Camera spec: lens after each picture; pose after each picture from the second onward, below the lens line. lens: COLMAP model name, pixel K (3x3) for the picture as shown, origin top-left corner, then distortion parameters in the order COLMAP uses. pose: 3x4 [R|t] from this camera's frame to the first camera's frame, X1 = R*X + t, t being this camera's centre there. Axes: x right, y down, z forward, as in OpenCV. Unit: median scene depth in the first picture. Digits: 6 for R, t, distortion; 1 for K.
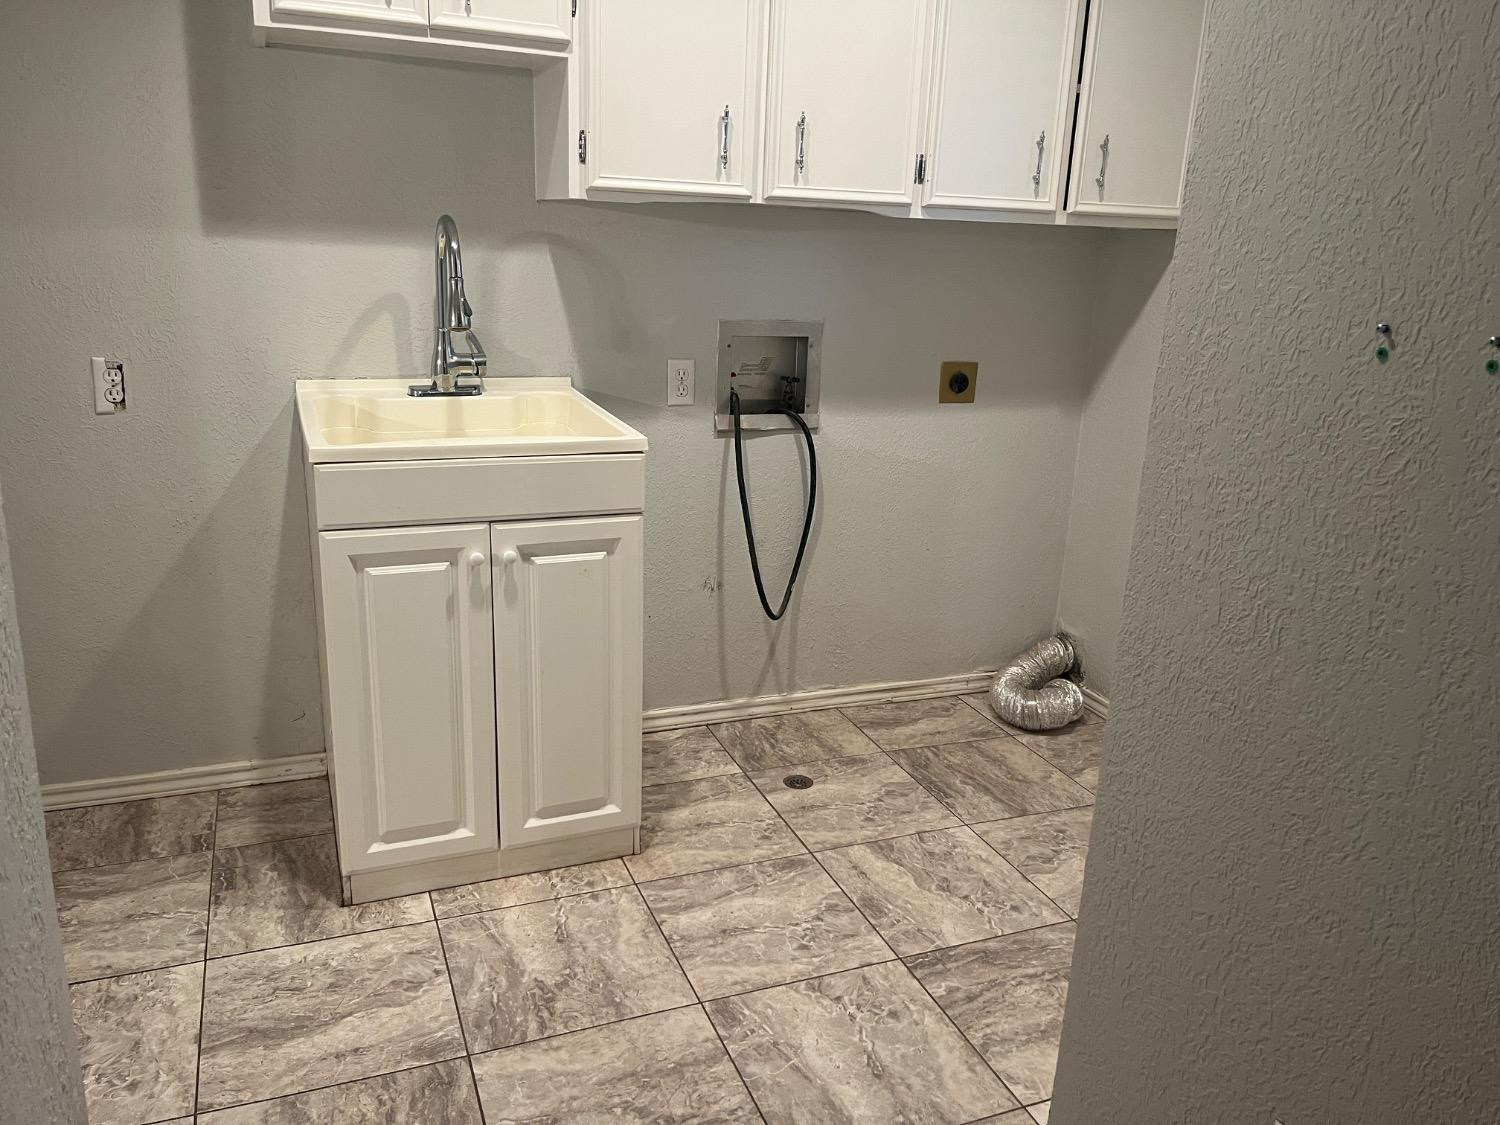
lens RADIAL K [[1139.2, 0, 760.3], [0, 1139.2, 566.6], [0, 0, 1]] dist [-0.000391, 0.012105]
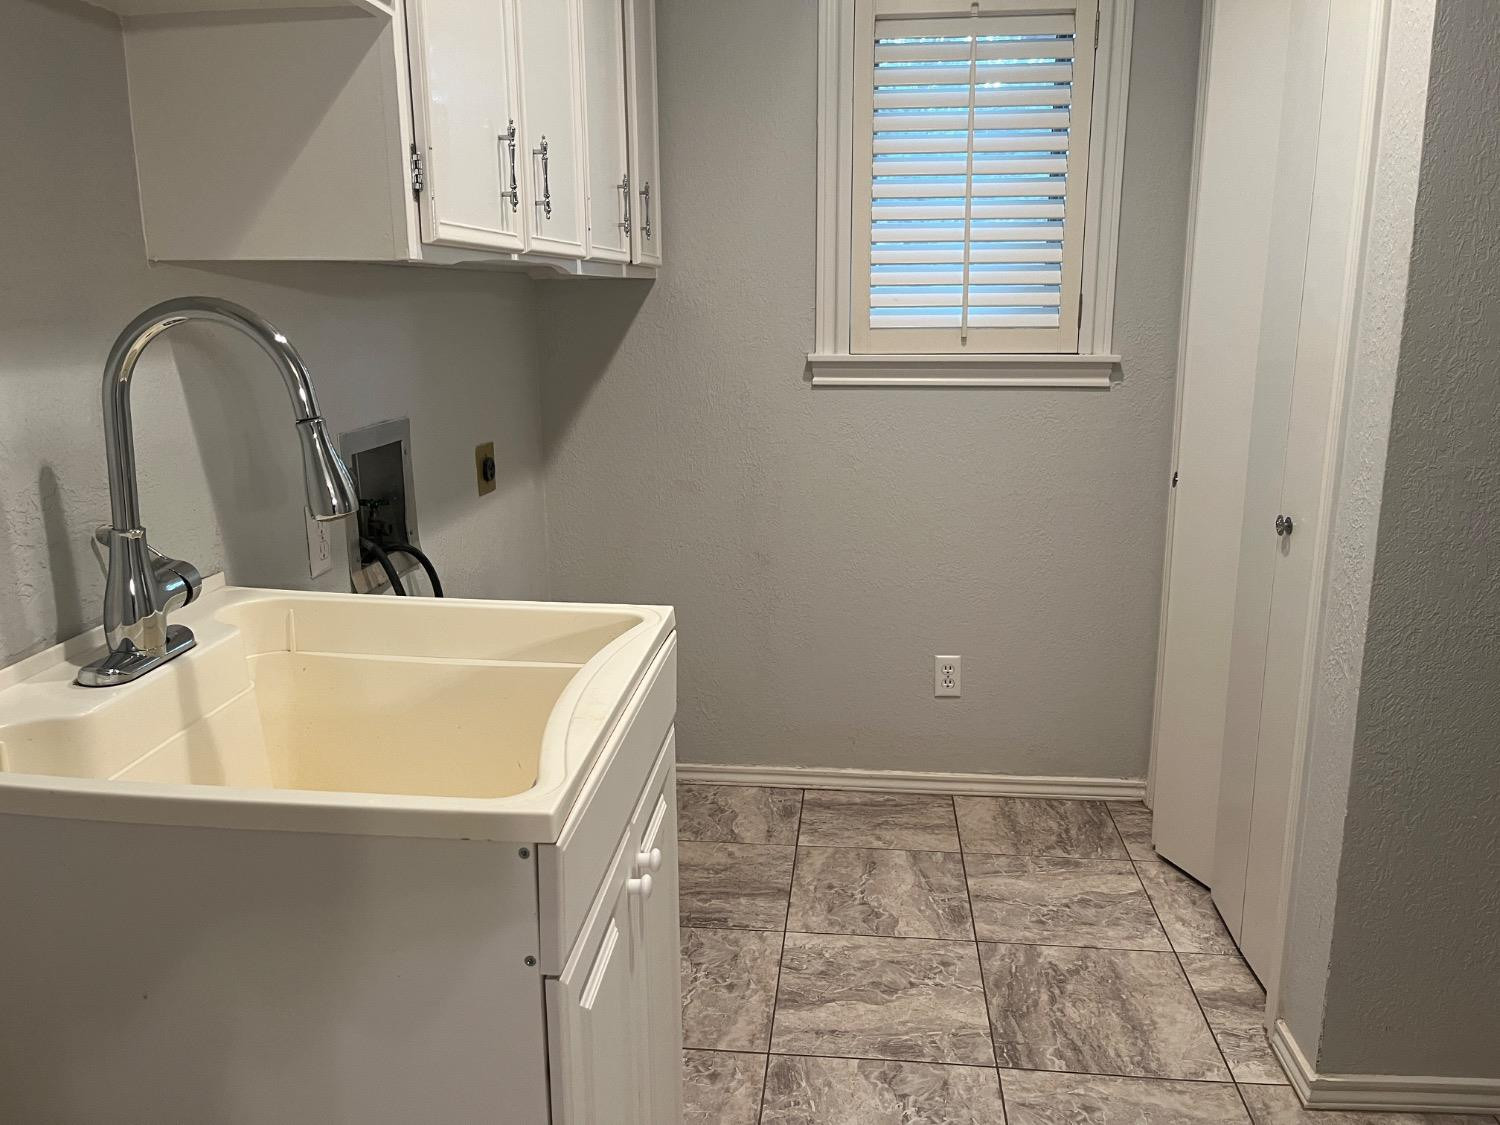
lens RADIAL K [[1139.2, 0, 753.4], [0, 1139.2, 555.3], [0, 0, 1]] dist [-0.000391, 0.012105]
pose [[0.472365, -0.239658, 0.848195, -0.556262], [0.274580, 0.954448, 0.116764, -0.180541], [-0.837542, 0.177742, 0.516654, 0.527466]]
